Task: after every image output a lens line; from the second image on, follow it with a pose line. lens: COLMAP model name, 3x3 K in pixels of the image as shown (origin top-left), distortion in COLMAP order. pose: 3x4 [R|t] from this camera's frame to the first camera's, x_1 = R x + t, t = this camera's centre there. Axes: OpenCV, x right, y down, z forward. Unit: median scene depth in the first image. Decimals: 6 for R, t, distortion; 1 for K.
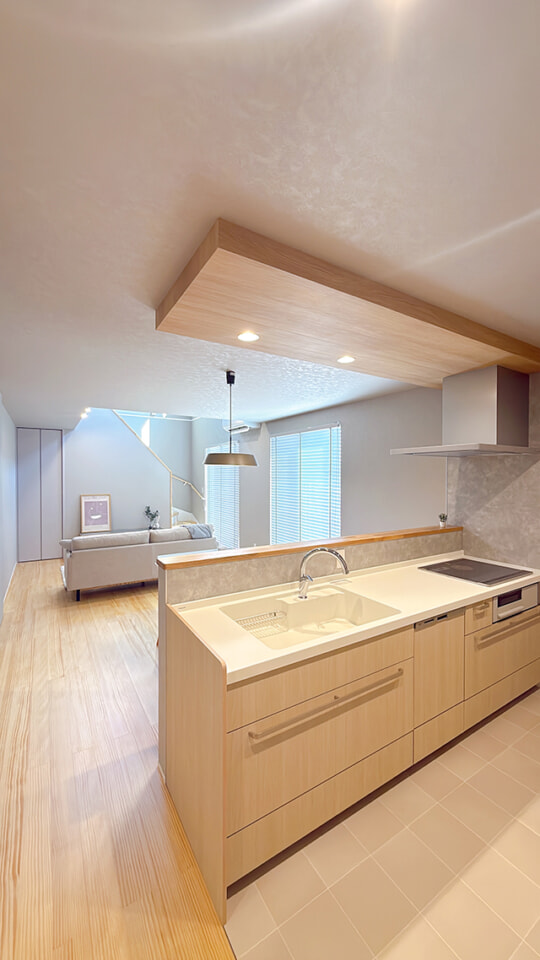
lens RADIAL K [[364.9, 0, 270.0], [0, 364.9, 480.0], [0, 0, 1]] dist [-0.000122, -0.000047]
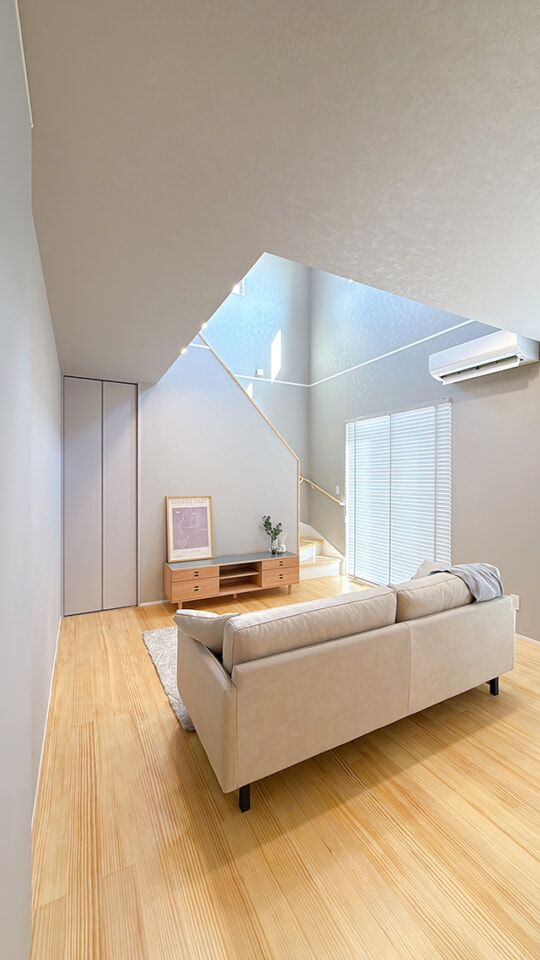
lens RADIAL K [[364.9, 0, 270.0], [0, 364.9, 480.0], [0, 0, 1]] dist [-0.000122, -0.000047]
pose [[0.997291, 0.000632, -0.073549, -0.315243], [-0.001299, 0.999959, -0.009010, 0.019906], [0.073541, 0.009081, 0.997251, 0.436718]]
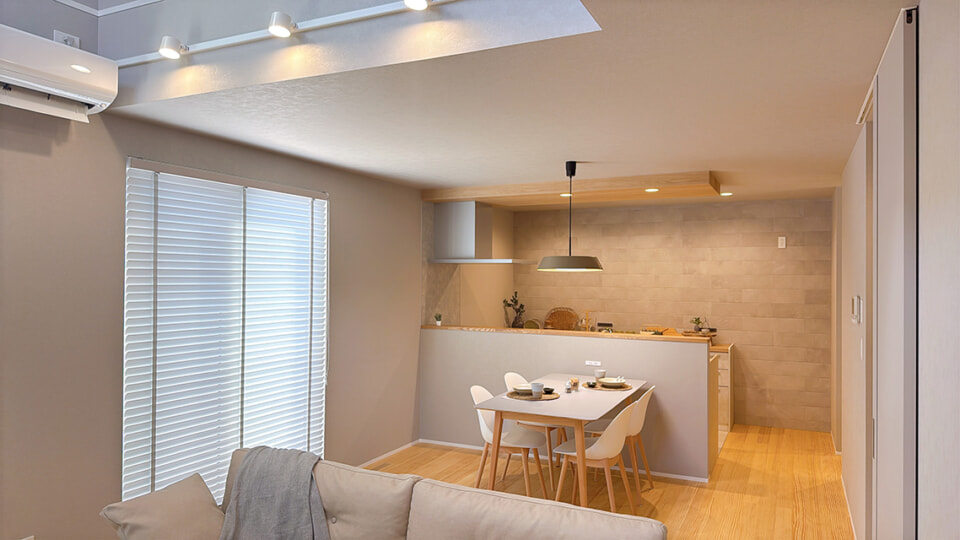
lens RADIAL K [[643.2, 0, 480.0], [0, 643.2, 270.0], [0, 0, 1]] dist [0.001807, 0.000378]
pose [[-0.535724, 0.001296, 0.844392, -1.251818], [0.004993, 0.999986, 0.001632, -0.043321], [-0.844378, 0.005090, -0.535723, 1.972214]]
